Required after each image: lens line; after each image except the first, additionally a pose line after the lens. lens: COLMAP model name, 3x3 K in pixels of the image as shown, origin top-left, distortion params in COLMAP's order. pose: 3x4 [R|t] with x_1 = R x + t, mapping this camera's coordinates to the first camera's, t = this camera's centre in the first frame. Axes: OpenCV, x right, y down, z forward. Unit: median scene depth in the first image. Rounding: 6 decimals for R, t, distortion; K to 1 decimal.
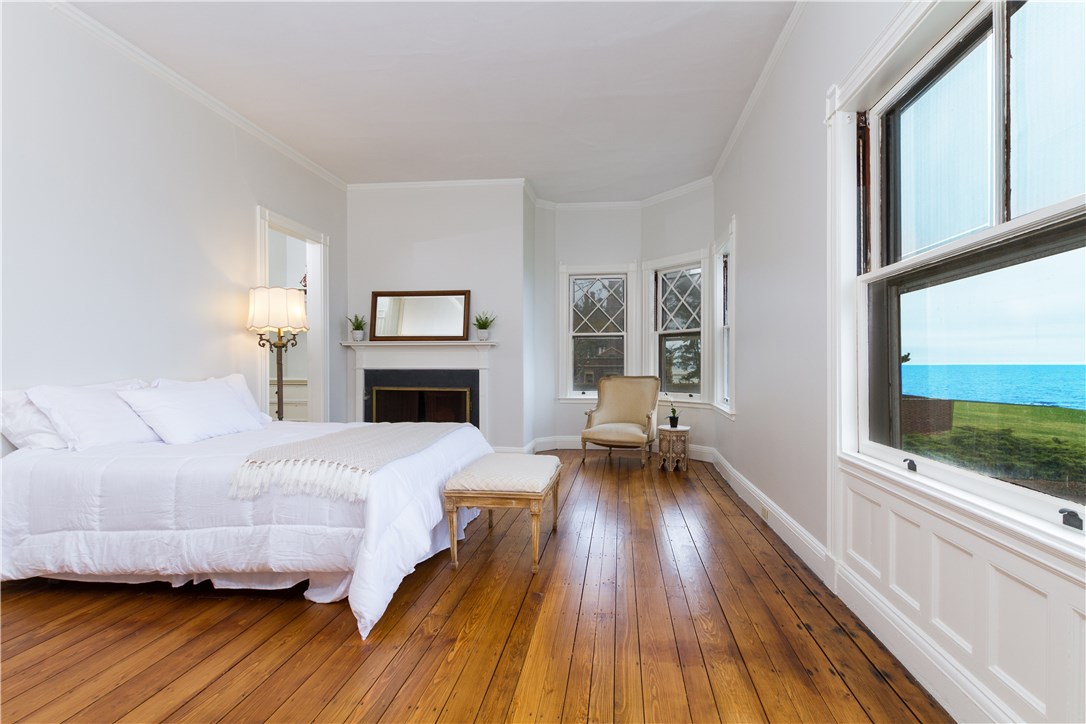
lens RADIAL K [[514.3, 0, 570.1], [0, 514.3, 365.8], [0, 0, 1]] dist [0.014122, -0.010671]
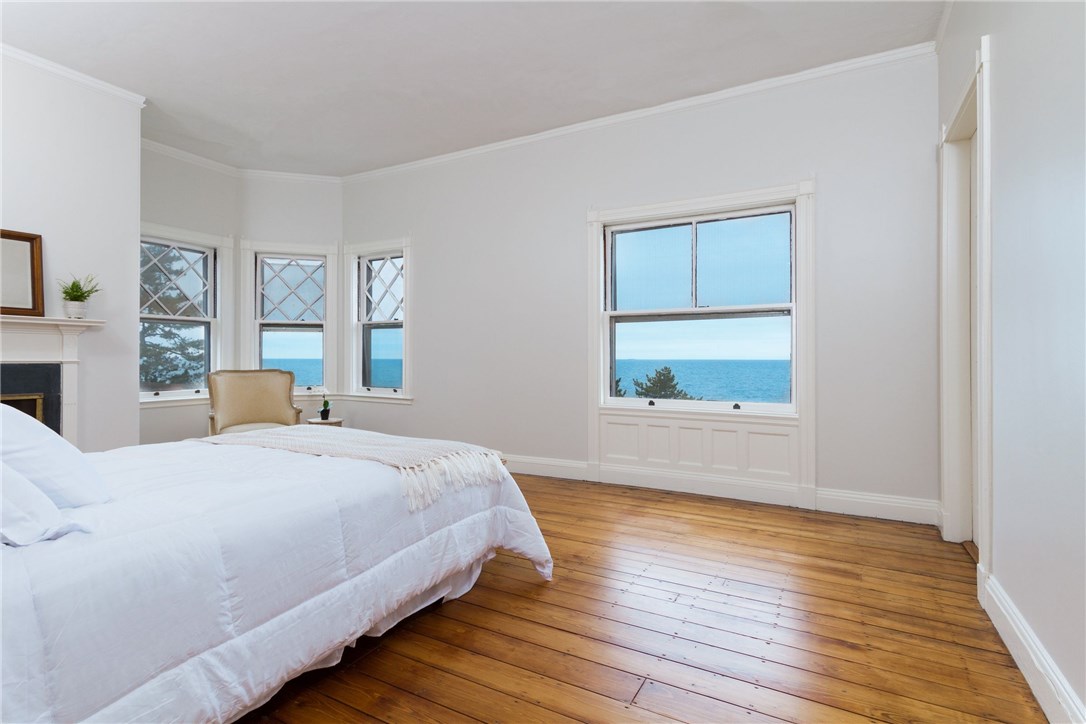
lens RADIAL K [[514.3, 0, 570.1], [0, 514.3, 365.8], [0, 0, 1]] dist [0.014122, -0.010671]
pose [[0.377778, -0.008711, 0.925855, -0.549095], [-0.002104, 0.999945, 0.010267, 0.002454], [-0.925894, -0.005827, 0.377739, 0.179803]]
